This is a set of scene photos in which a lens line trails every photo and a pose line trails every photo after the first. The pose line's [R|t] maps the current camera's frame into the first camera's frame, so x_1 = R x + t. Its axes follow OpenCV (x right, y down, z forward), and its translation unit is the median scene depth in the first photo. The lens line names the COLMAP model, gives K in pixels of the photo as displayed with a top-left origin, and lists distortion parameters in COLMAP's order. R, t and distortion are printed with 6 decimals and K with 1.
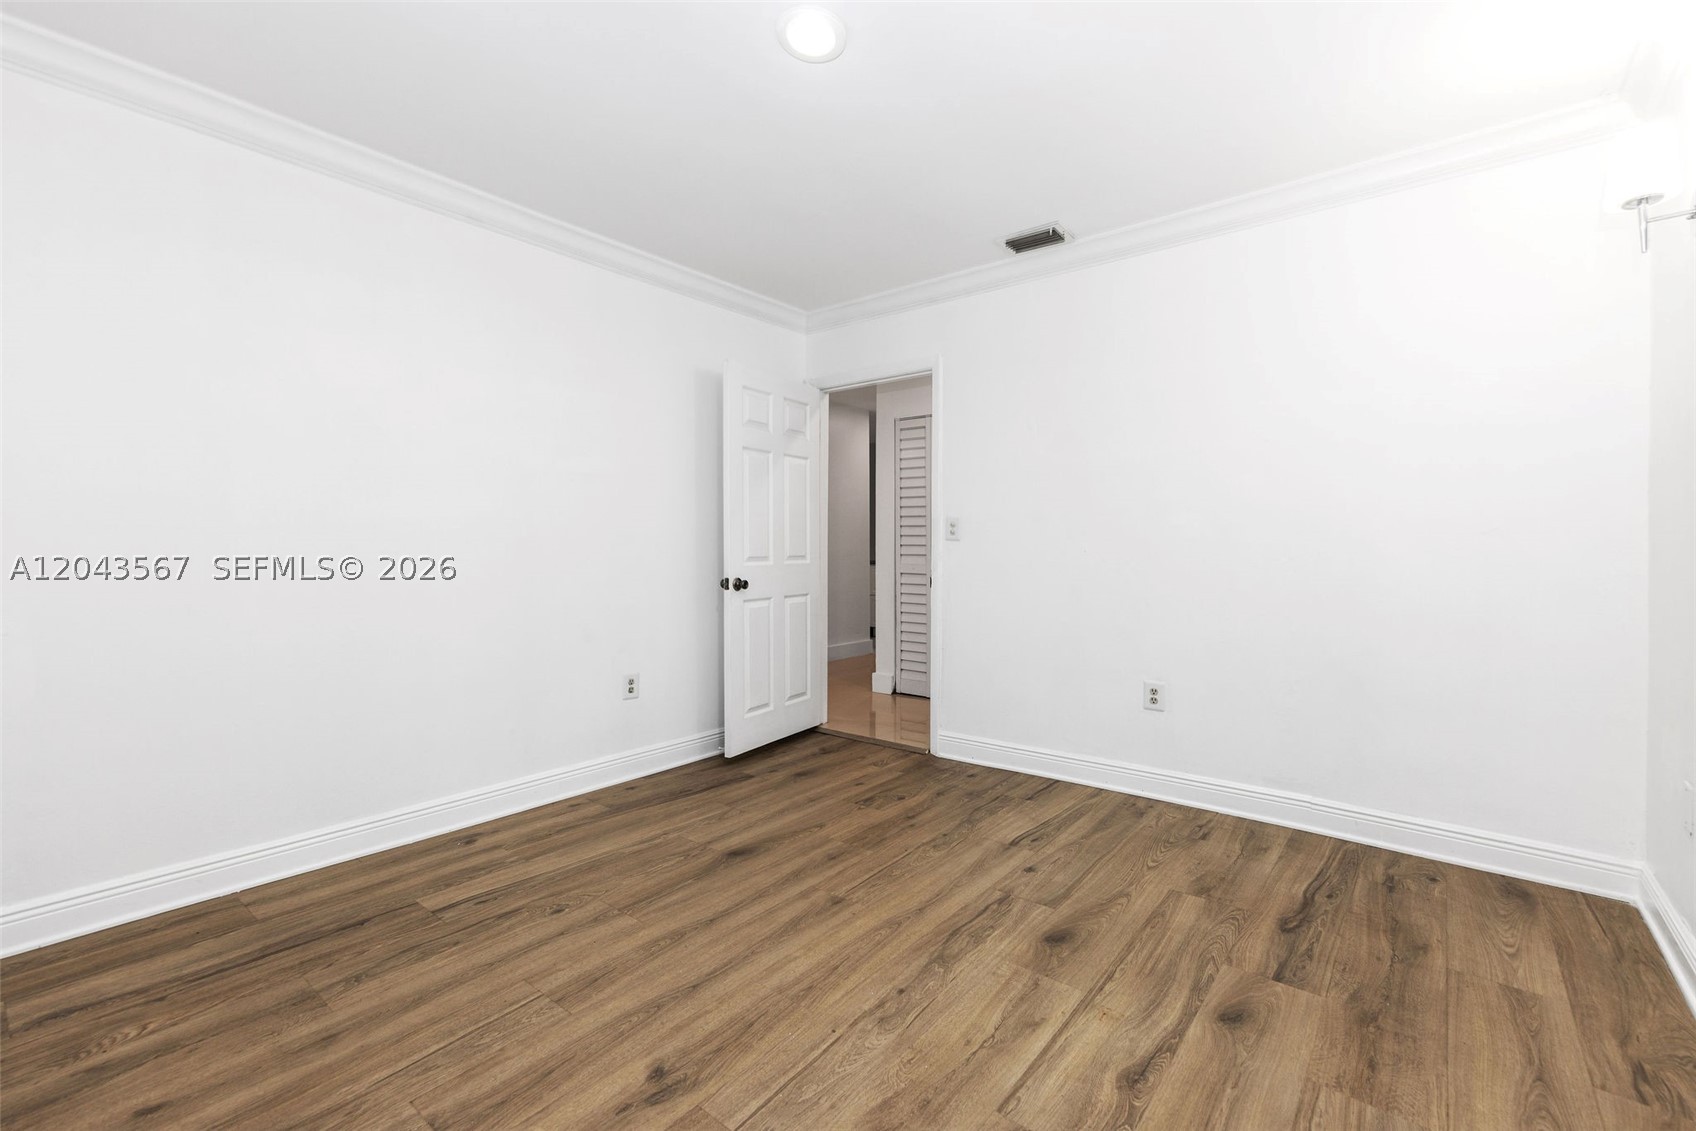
lens RADIAL K [[713.6, 0, 849.8], [0, 713.6, 547.6], [0, 0, 1]] dist [0.000658, -0.000099]
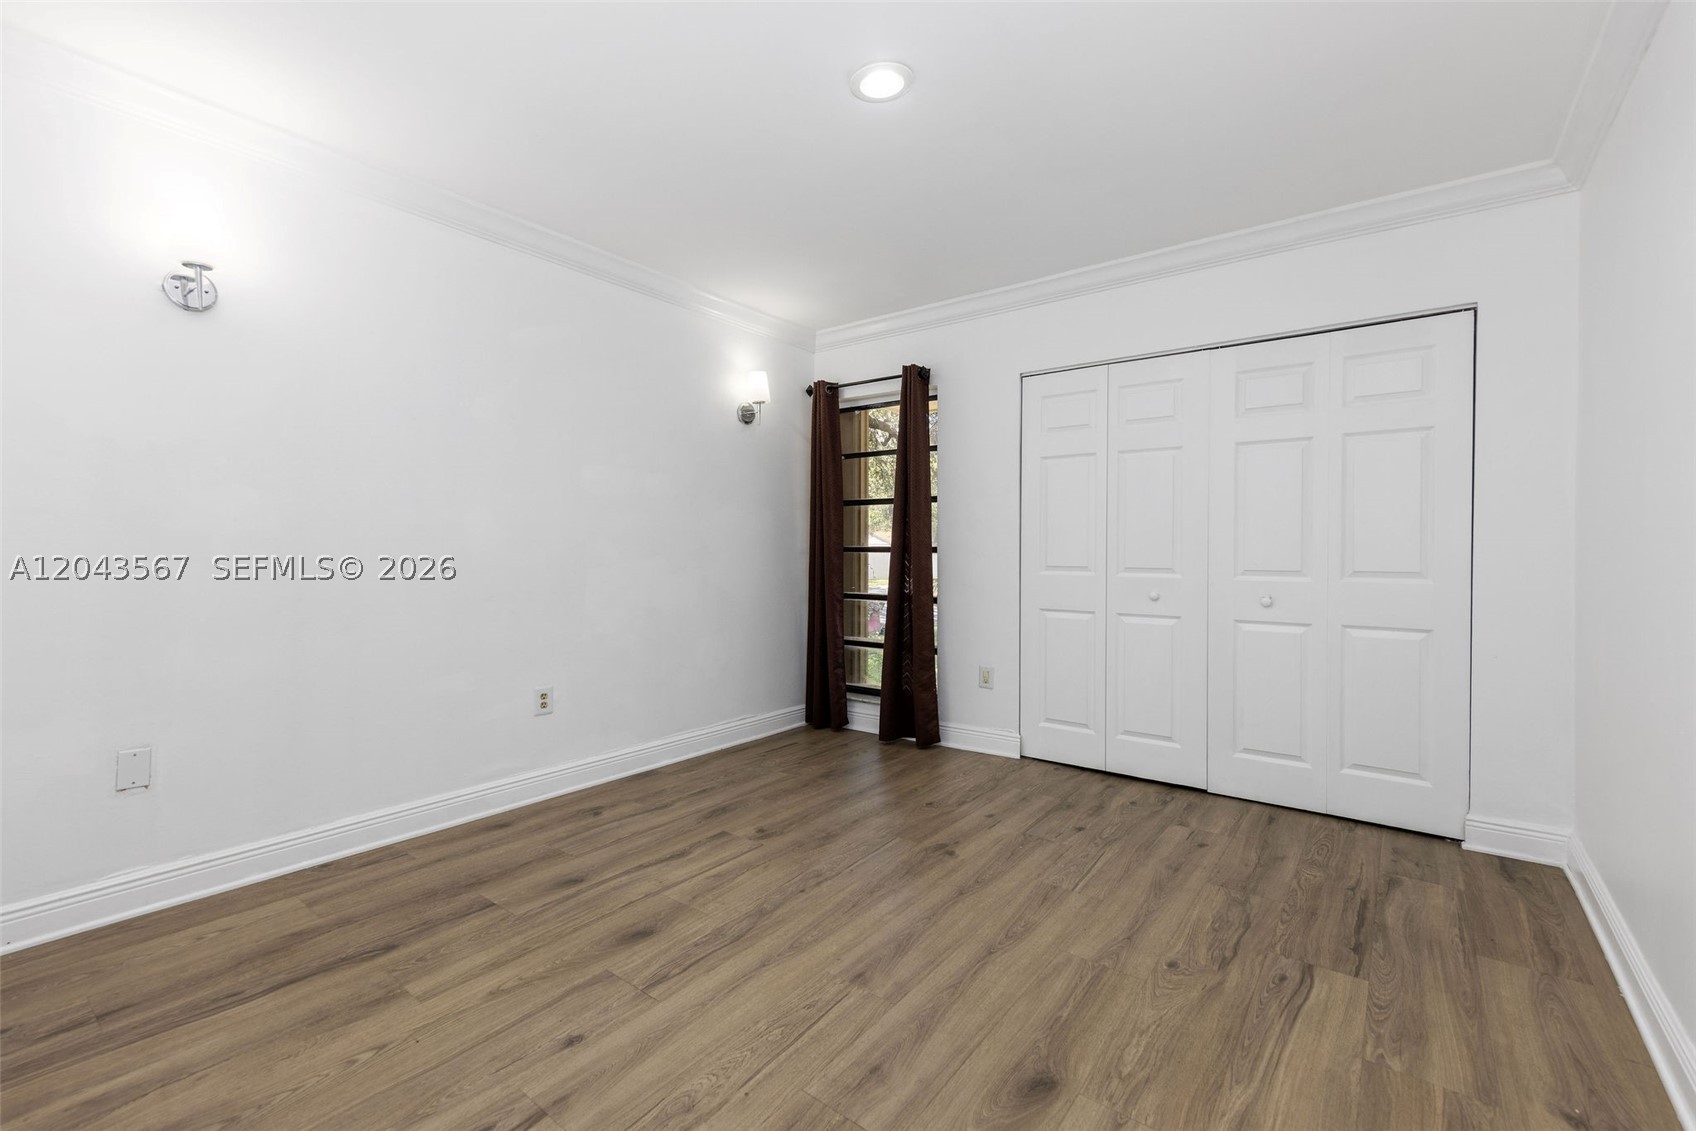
lens RADIAL K [[713.6, 0, 849.8], [0, 713.6, 547.6], [0, 0, 1]] dist [0.000658, -0.000099]
pose [[-0.999667, -0.004958, -0.025341, 0.018433], [-0.004847, 0.999978, -0.004469, -0.004231], [0.025363, -0.004345, -0.999669, 2.021646]]
